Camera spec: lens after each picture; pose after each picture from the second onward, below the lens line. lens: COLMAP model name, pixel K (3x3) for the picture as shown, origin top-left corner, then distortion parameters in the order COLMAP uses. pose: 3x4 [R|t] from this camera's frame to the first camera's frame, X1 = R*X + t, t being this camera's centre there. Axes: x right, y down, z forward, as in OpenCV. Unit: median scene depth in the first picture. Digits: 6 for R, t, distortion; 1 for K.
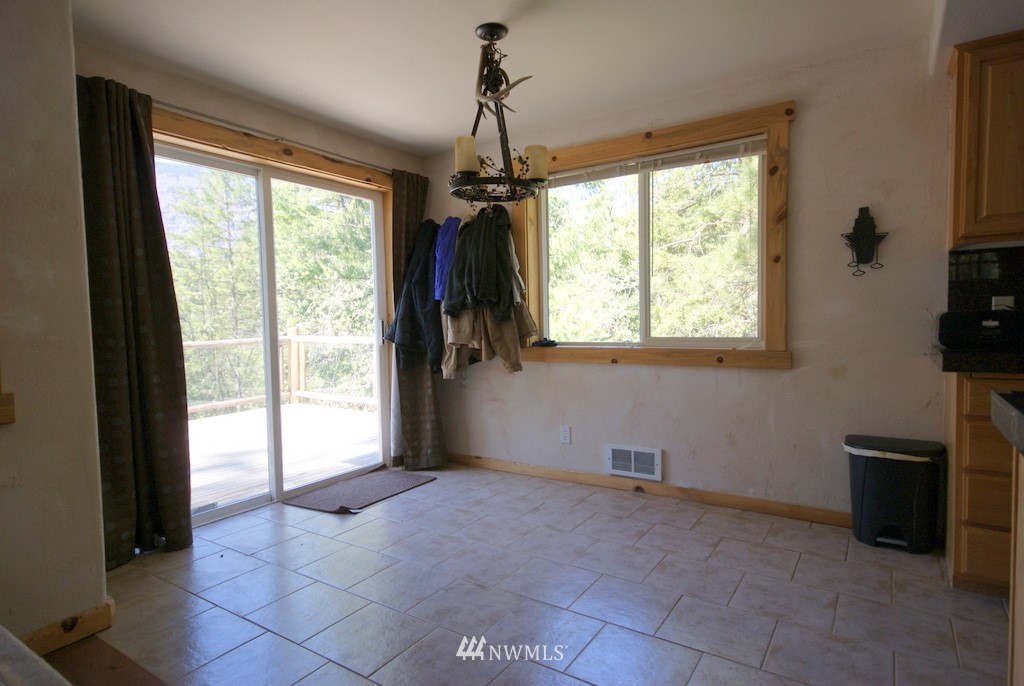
lens RADIAL K [[567.3, 0, 506.1], [0, 567.3, 345.7], [0, 0, 1]] dist [0.005287, 0.003336]
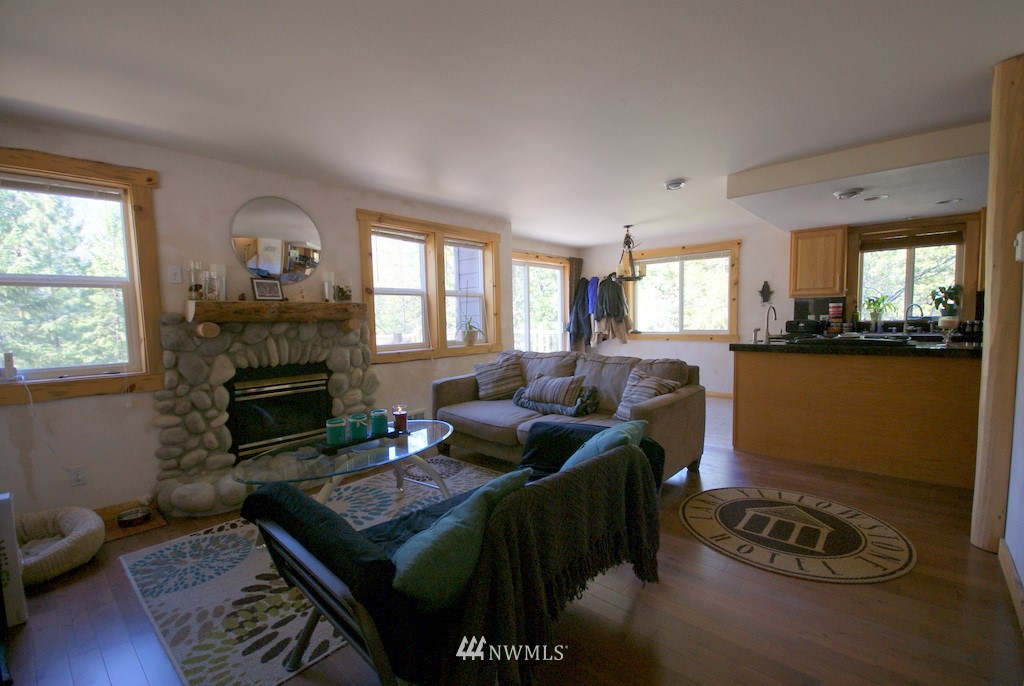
lens RADIAL K [[444.9, 0, 511.6], [0, 444.9, 351.9], [0, 0, 1]] dist [0.006882, -0.010923]
pose [[0.991060, 0.008931, -0.133114, -0.204252], [-0.004550, 0.999439, 0.033177, 0.019459], [0.133336, -0.032275, 0.990545, -0.921339]]
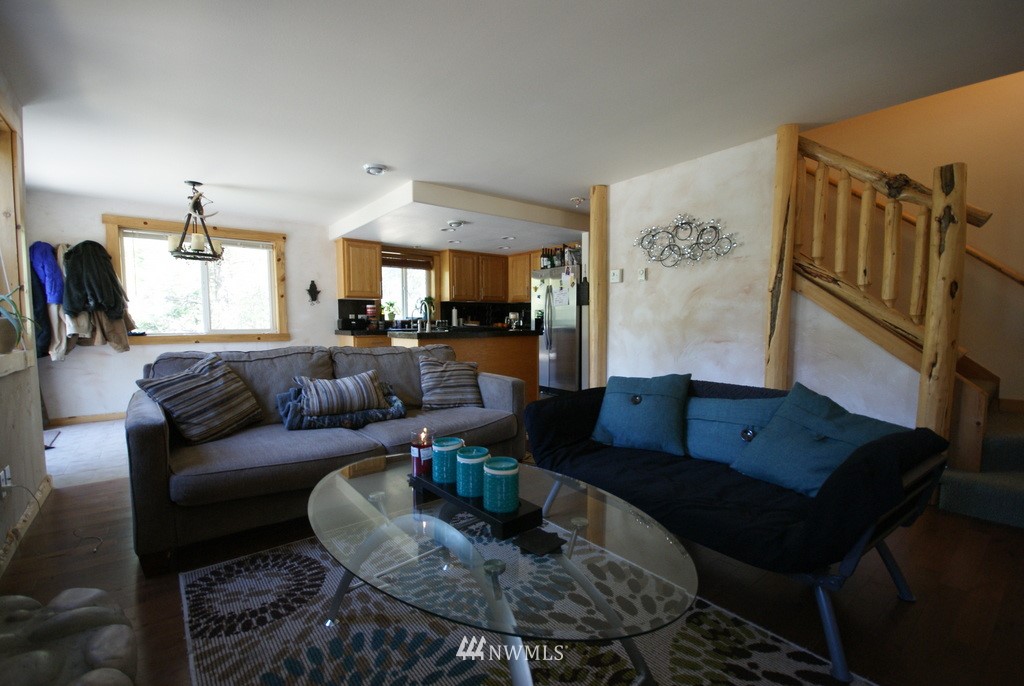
lens RADIAL K [[444.9, 0, 512.8], [0, 444.9, 351.2], [0, 0, 1]] dist [0.006882, -0.010923]
pose [[0.299839, -0.044413, 0.952955, -0.850261], [0.043852, 0.998501, 0.032738, 0.052499], [-0.952981, 0.031973, 0.301338, -0.417770]]
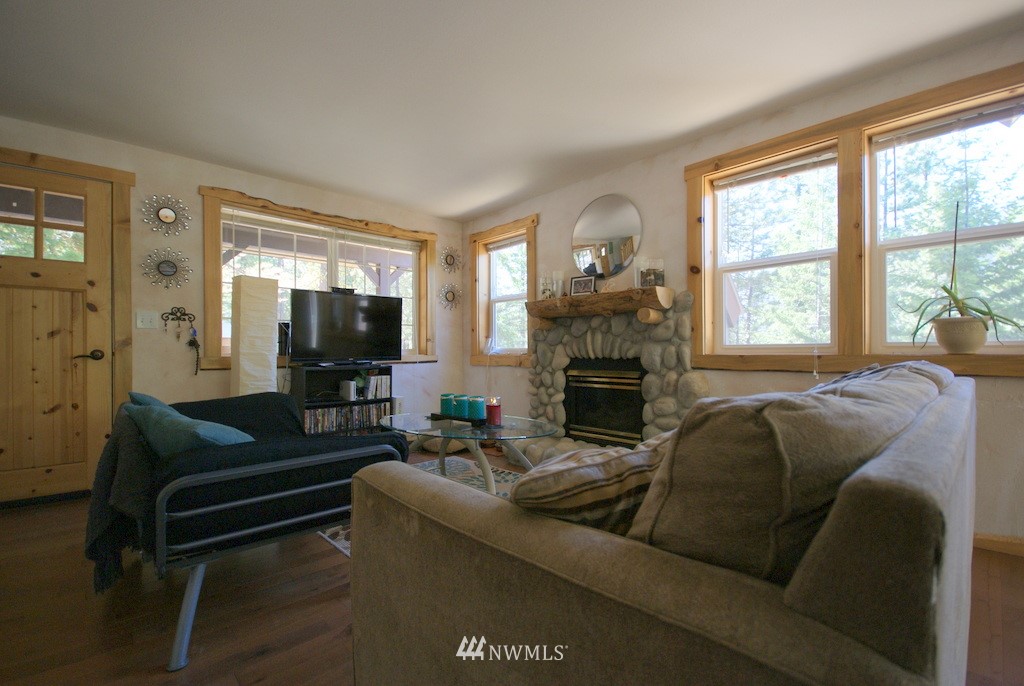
lens RADIAL K [[444.9, 0, 511.4], [0, 444.9, 351.8], [0, 0, 1]] dist [0.006882, -0.010923]
pose [[-0.216191, 0.021659, -0.976111, 0.169174], [-0.035703, 0.998910, 0.030073, 0.044803], [0.975698, 0.041352, -0.215182, -0.044595]]
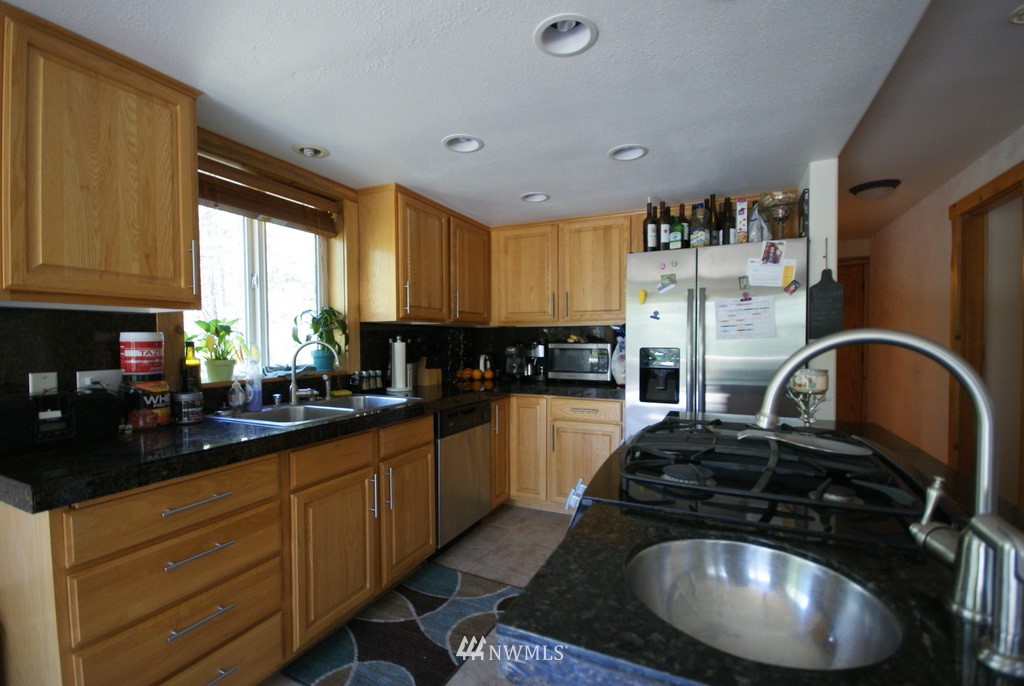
lens RADIAL K [[444.9, 0, 513.6], [0, 444.9, 352.1], [0, 0, 1]] dist [0.006882, -0.010923]
pose [[-0.149502, -0.003069, 0.988757, 0.133475], [0.056375, 0.998342, 0.011622, -0.056633], [-0.987153, 0.057478, -0.149081, 0.313429]]
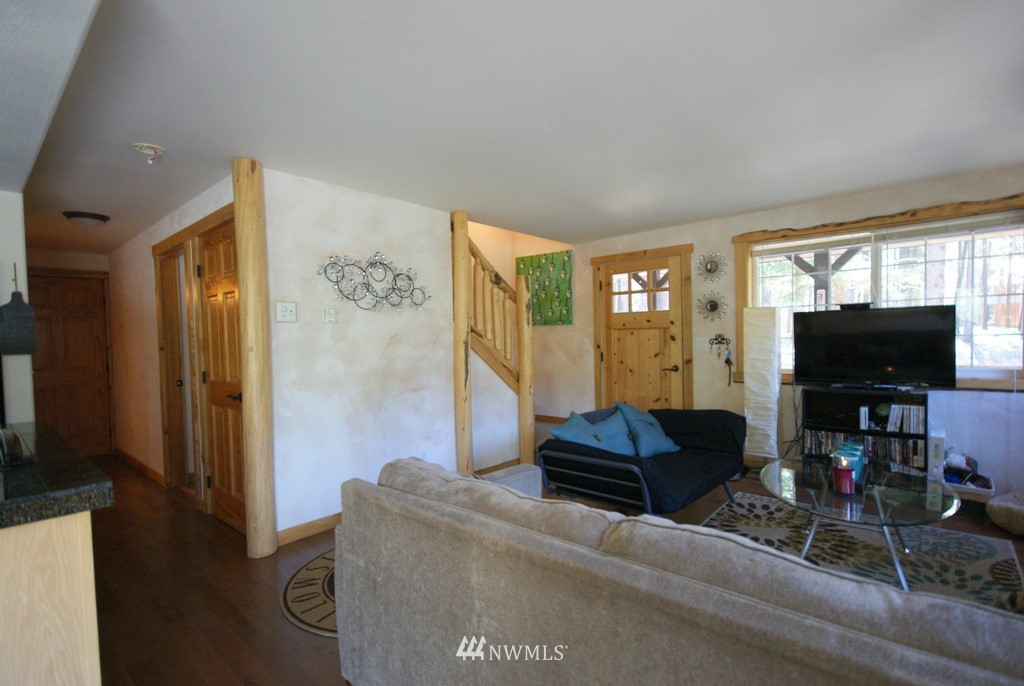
lens RADIAL K [[484.4, 0, 511.0], [0, 484.4, 352.3], [0, 0, 1]] dist [0.005338, -0.001767]
pose [[-0.991252, 0.040301, 0.125676, -0.153226], [0.050035, 0.995906, 0.075280, -0.064940], [-0.122127, 0.080910, -0.989211, 0.433363]]
